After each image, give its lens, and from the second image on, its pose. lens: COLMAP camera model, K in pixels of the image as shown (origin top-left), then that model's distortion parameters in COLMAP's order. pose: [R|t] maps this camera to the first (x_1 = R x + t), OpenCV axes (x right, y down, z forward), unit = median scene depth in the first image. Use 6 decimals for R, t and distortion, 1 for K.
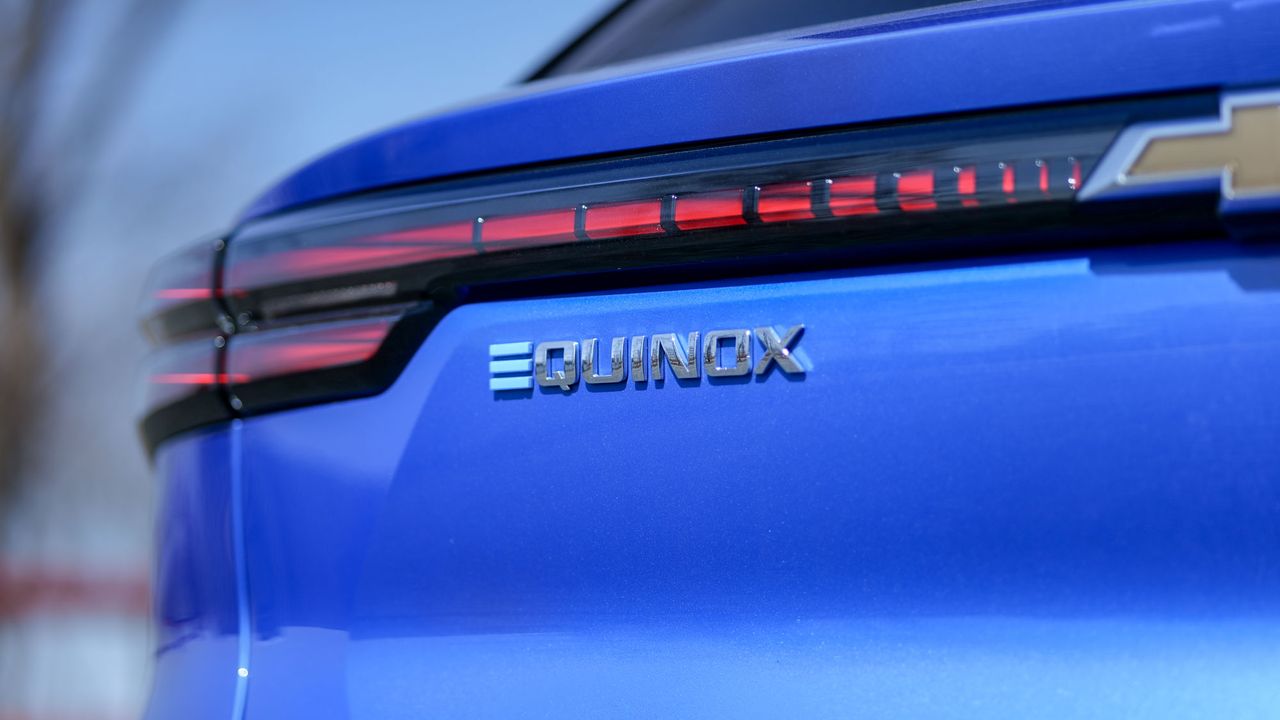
lens RADIAL K [[3184.2, 0, 639.8], [0, 3184.2, 360.2], [0, 0, 1]] dist [-0.032203, 0.000000]
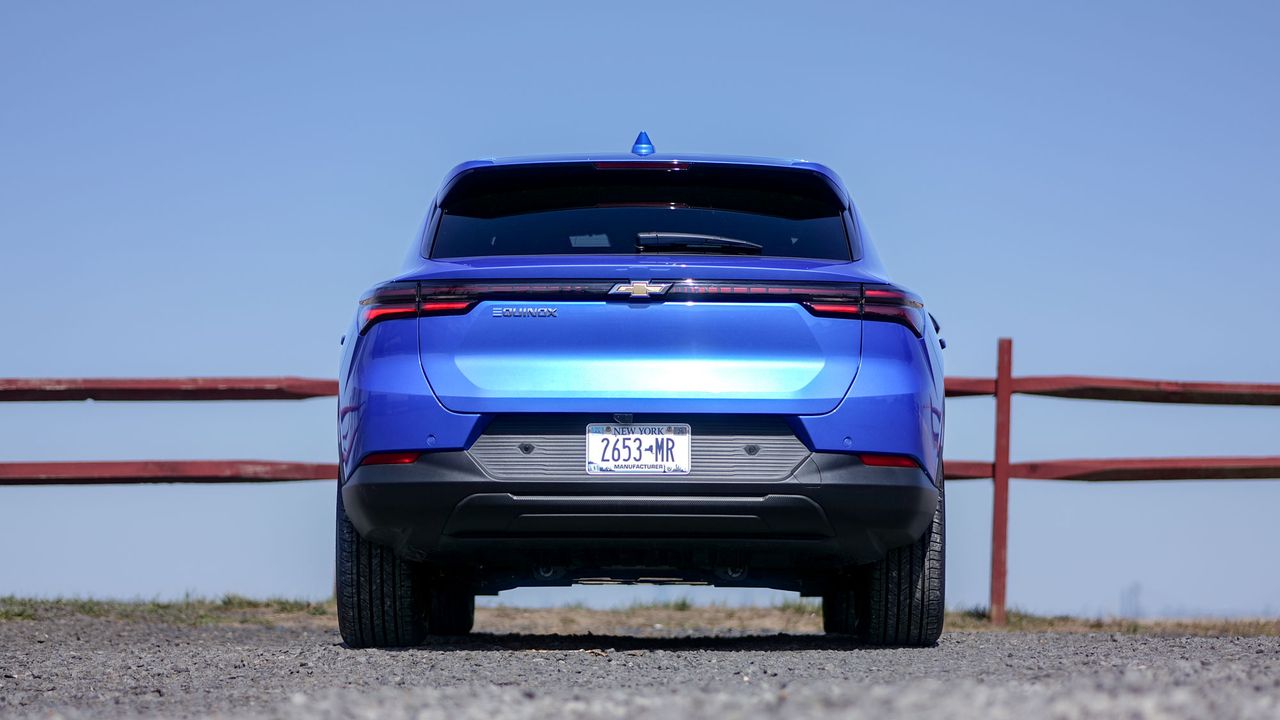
lens RADIAL K [[3184.2, 0, 639.7], [0, 3184.2, 360.2], [0, 0, 1]] dist [-0.032203, 0.000000]
pose [[0.797559, 0.058191, 0.600428, -3.546801], [-0.055913, 0.998183, -0.022470, 0.220490], [-0.600644, -0.015651, 0.799363, -4.098446]]
